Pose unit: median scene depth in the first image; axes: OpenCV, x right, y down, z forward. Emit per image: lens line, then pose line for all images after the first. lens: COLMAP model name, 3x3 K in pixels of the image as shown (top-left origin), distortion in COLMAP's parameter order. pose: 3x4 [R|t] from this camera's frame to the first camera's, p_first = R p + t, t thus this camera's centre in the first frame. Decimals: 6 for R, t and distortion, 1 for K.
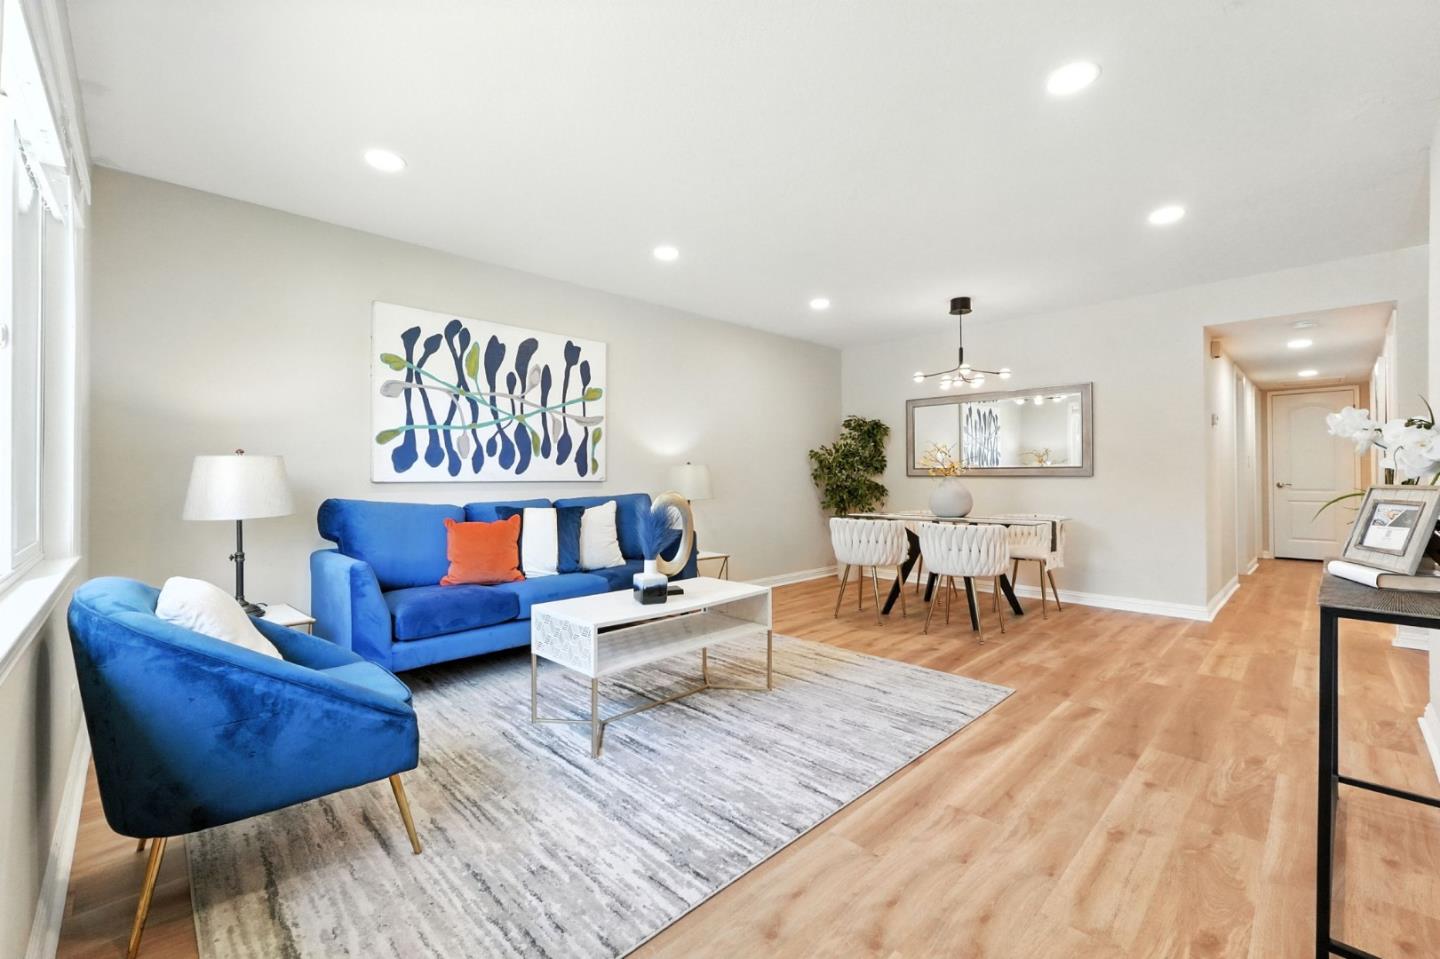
lens RADIAL K [[599.9, 0, 719.5], [0, 599.9, 471.2], [0, 0, 1]] dist [-0.004963, -0.000434]
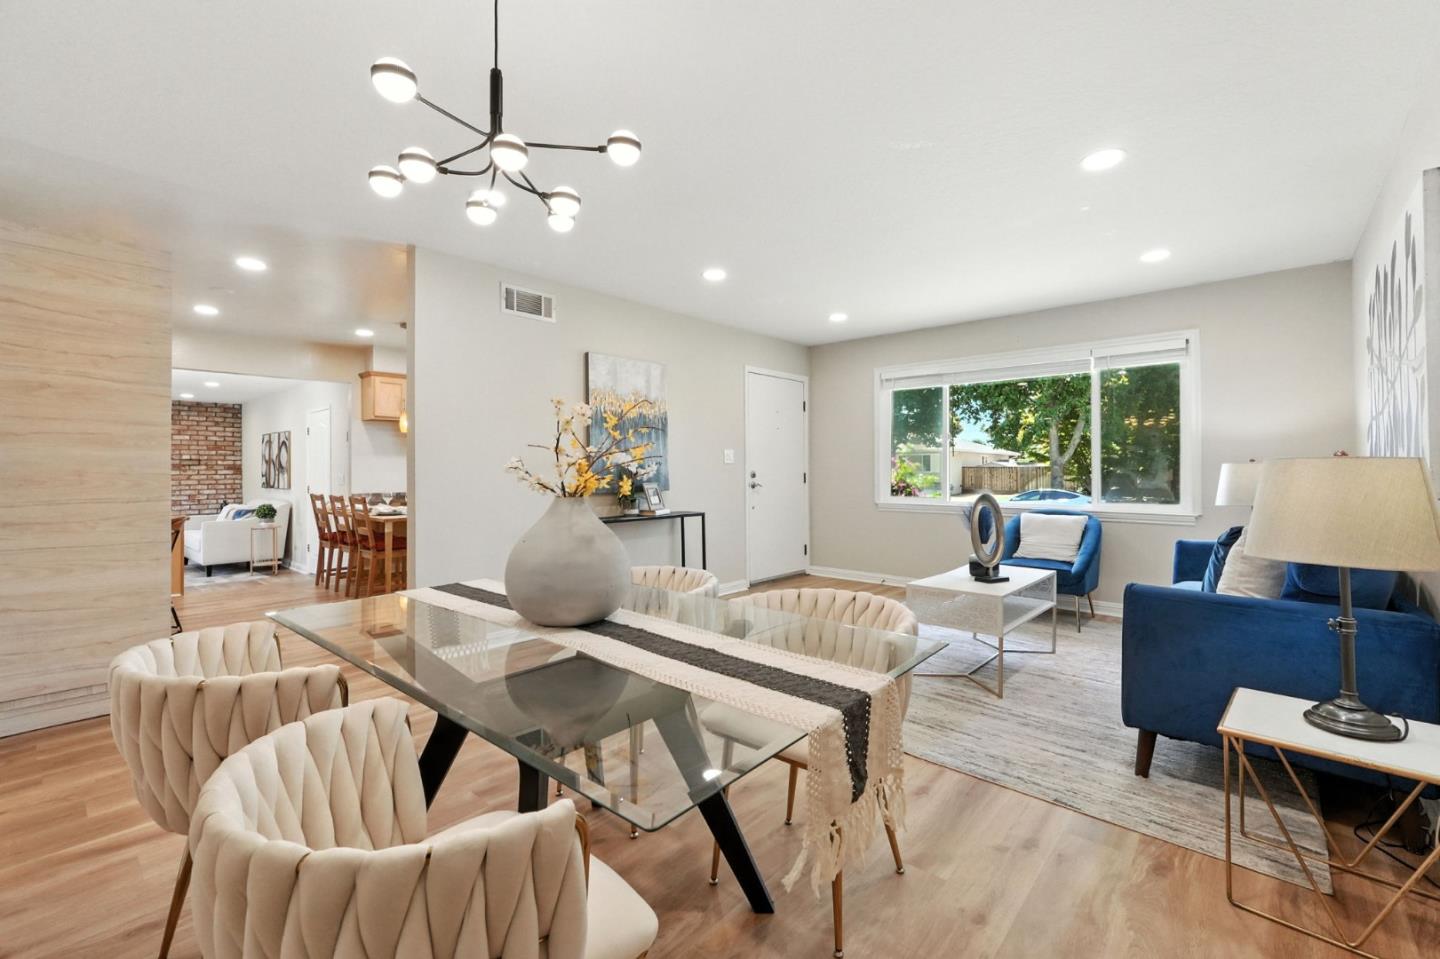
lens RADIAL K [[609.7, 0, 724.6], [0, 609.7, 463.4], [0, 0, 1]] dist [-0.001301, -0.000543]
pose [[-0.997053, 0.004058, -0.076606, 0.385316], [0.005555, 0.999798, -0.019335, -0.003409], [0.076512, -0.019703, -0.996874, 1.598183]]
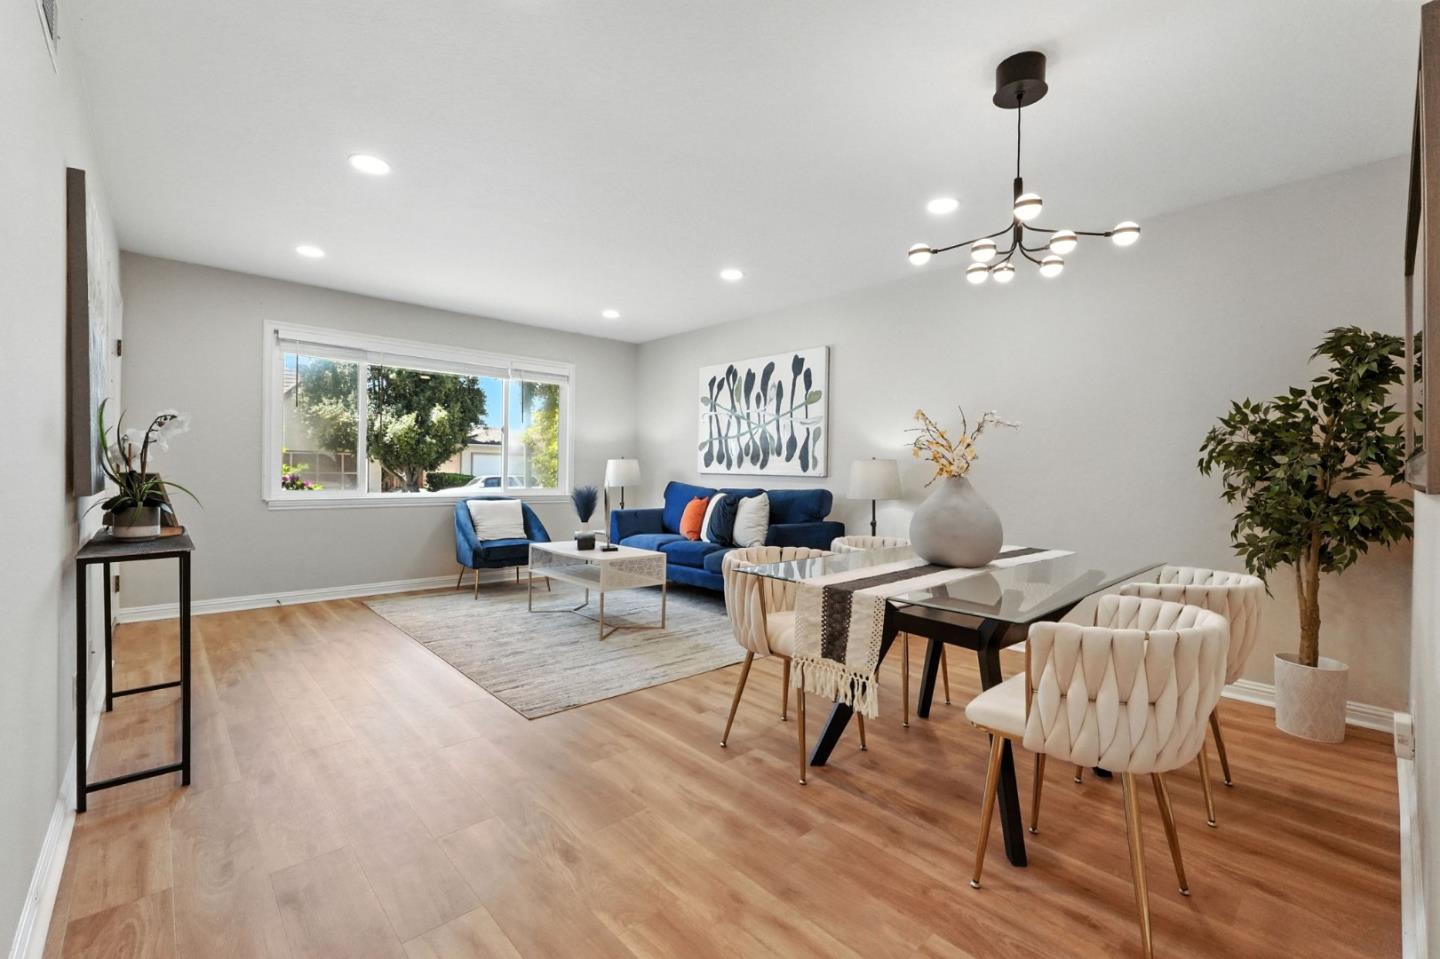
lens RADIAL K [[613.6, 0, 720.1], [0, 613.6, 461.2], [0, 0, 1]] dist [0.000063, 0.000044]
pose [[-0.027918, -0.011389, -0.999545, 1.036315], [-0.006756, 0.999914, -0.011205, 0.002842], [0.999587, 0.006440, -0.027992, 0.977853]]
